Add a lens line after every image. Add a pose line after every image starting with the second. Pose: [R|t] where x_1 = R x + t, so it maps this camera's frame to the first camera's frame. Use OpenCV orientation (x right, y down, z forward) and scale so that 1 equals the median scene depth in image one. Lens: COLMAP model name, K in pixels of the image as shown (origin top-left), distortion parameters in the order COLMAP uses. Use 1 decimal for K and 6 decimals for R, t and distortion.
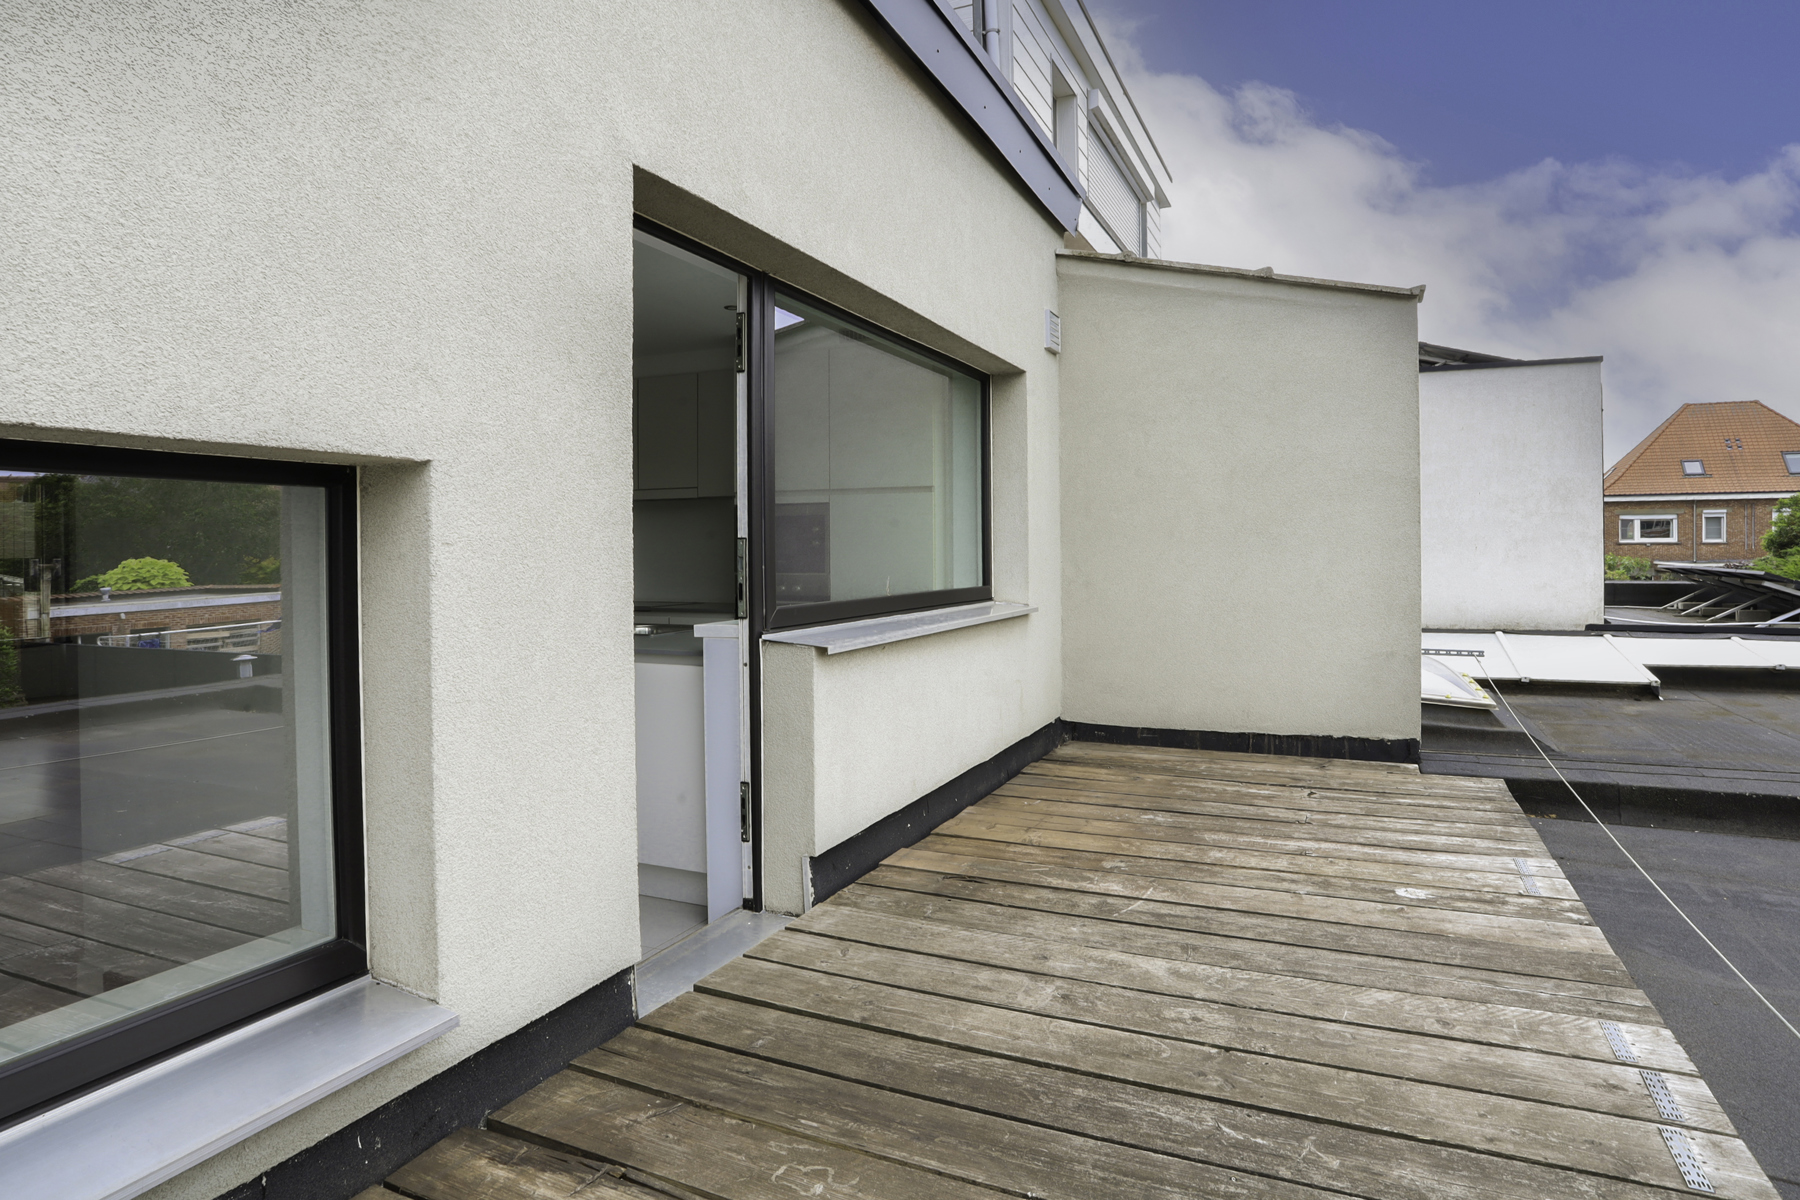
lens RADIAL K [[888.0, 0, 897.5], [0, 888.0, 583.5], [0, 0, 1]] dist [-0.001337, -0.000085]
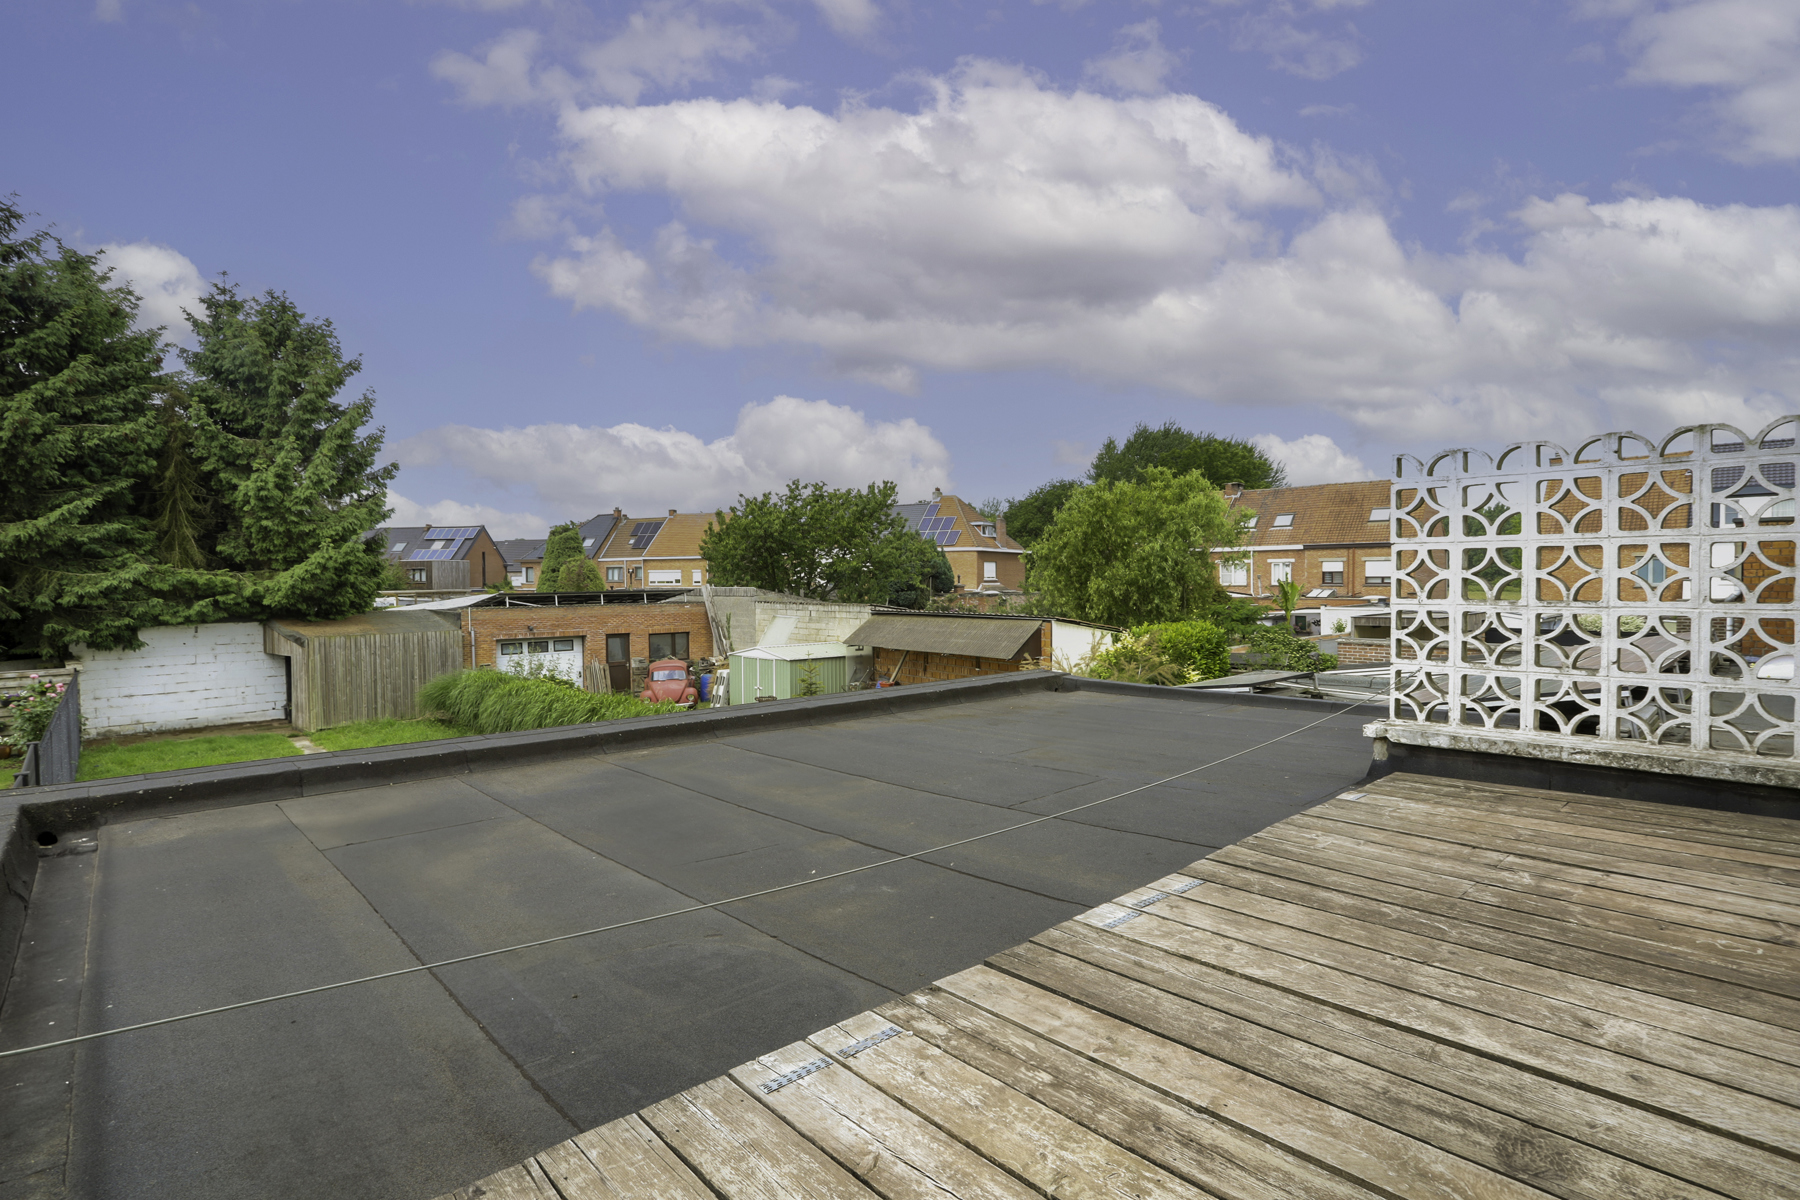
lens RADIAL K [[888.0, 0, 897.5], [0, 888.0, 583.5], [0, 0, 1]] dist [-0.001337, -0.000085]
pose [[-0.939072, 0.011936, 0.343512, 0.588757], [0.022117, 0.999424, 0.025735, -0.079856], [-0.343007, 0.031765, -0.938796, 2.260717]]
